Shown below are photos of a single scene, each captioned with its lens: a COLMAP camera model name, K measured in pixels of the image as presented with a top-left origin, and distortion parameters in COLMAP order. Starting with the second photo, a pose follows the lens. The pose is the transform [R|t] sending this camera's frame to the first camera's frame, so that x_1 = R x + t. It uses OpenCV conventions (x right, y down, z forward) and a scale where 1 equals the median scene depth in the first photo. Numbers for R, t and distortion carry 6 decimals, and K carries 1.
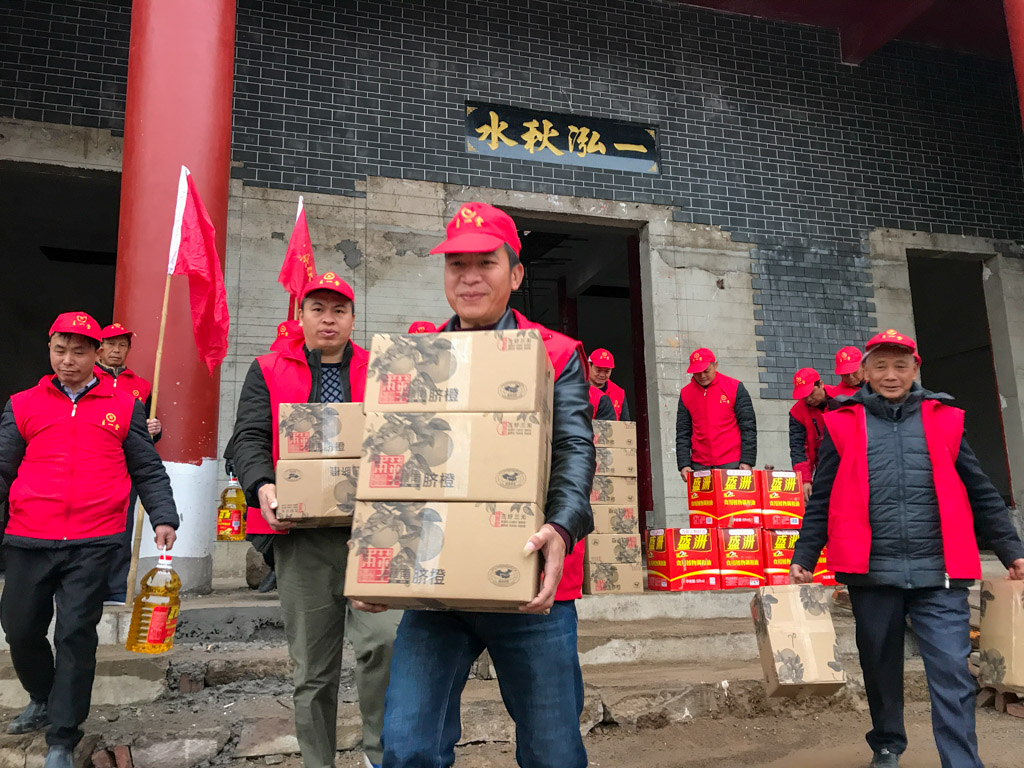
lens RADIAL K [[843.1, 0, 506.2], [0, 843.1, 391.1], [0, 0, 1]] dist [0.026189, -0.009671]
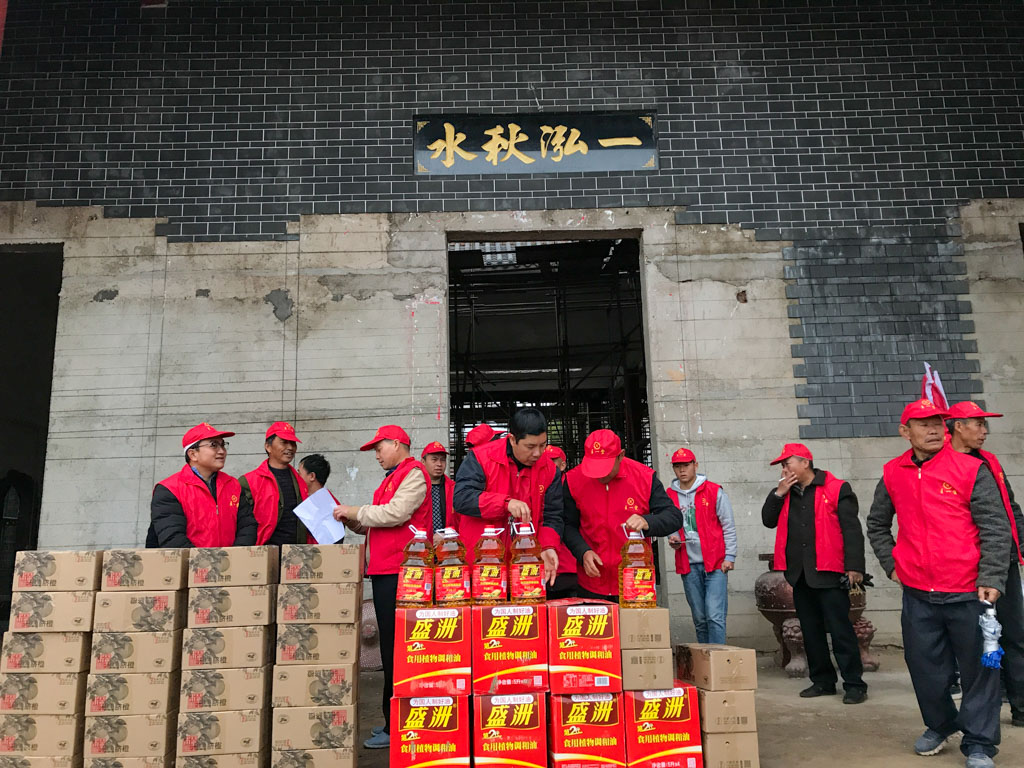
lens RADIAL K [[843.1, 0, 516.7], [0, 843.1, 387.2], [0, 0, 1]] dist [0.026189, -0.009671]
pose [[0.962897, -0.058346, -0.263487, 0.261042], [0.056986, 0.998293, -0.012807, -0.044184], [0.263785, -0.002683, 0.964578, 0.178242]]
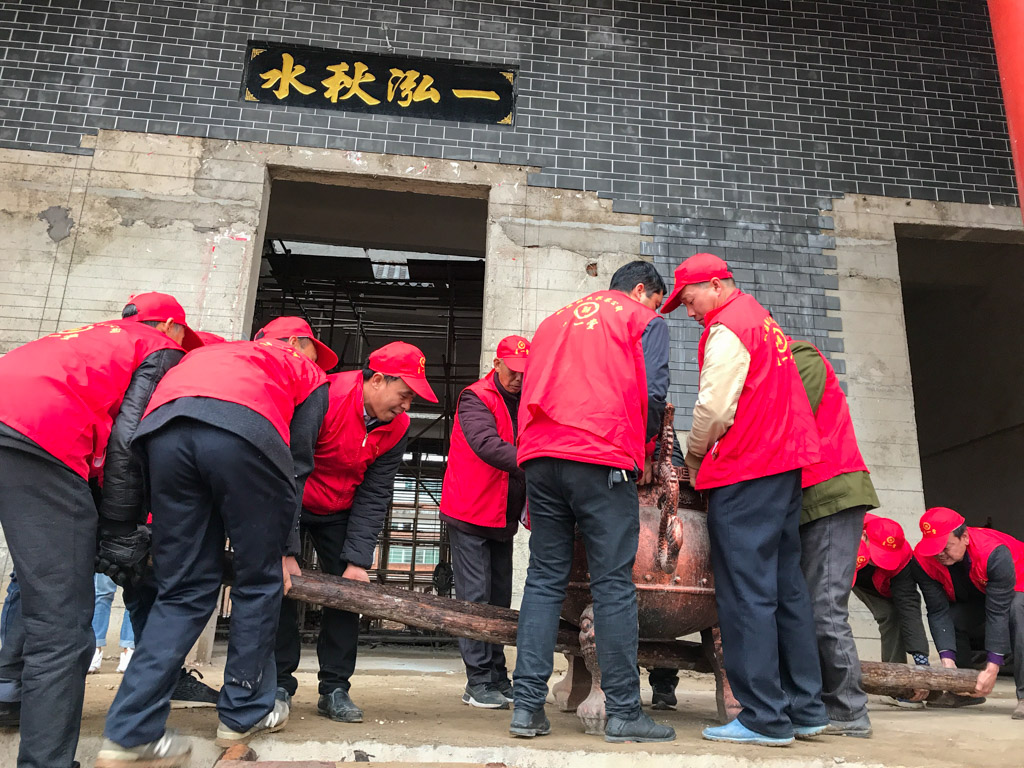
lens RADIAL K [[843.1, 0, 510.1], [0, 843.1, 377.8], [0, 0, 1]] dist [0.026189, -0.009671]
pose [[0.980165, 0.001076, -0.198180, 0.335577], [-0.024839, 0.992767, -0.117460, 0.051783], [0.196620, 0.120053, 0.973102, 0.311886]]
